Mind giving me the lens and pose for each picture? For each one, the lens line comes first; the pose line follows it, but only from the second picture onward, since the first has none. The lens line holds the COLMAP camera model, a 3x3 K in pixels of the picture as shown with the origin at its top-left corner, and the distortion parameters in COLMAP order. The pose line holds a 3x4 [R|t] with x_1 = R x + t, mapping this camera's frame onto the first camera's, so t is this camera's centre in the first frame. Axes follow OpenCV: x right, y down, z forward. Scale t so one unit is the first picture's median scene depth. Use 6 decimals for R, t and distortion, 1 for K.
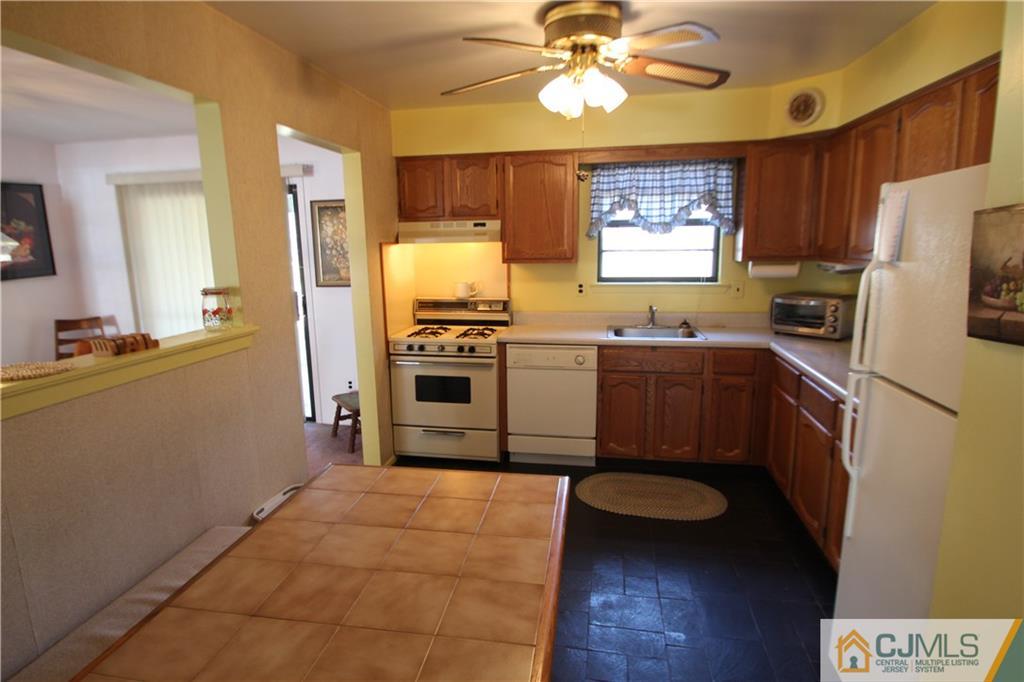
lens RADIAL K [[559.9, 0, 503.8], [0, 559.9, 344.4], [0, 0, 1]] dist [-0.021816, -0.000307]
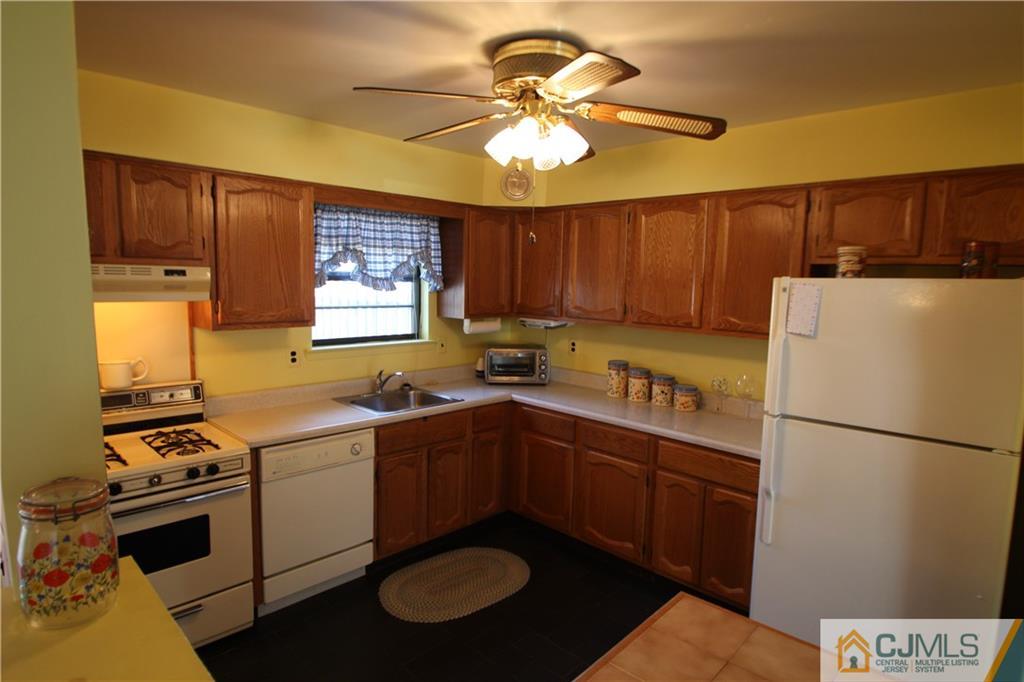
lens RADIAL K [[559.9, 0, 503.8], [0, 559.9, 344.4], [0, 0, 1]] dist [-0.021816, -0.000307]
pose [[0.564304, -0.065934, 0.822930, -0.362929], [0.117914, 0.993023, -0.001294, -0.087895], [-0.817103, 0.097765, 0.568142, 0.341600]]
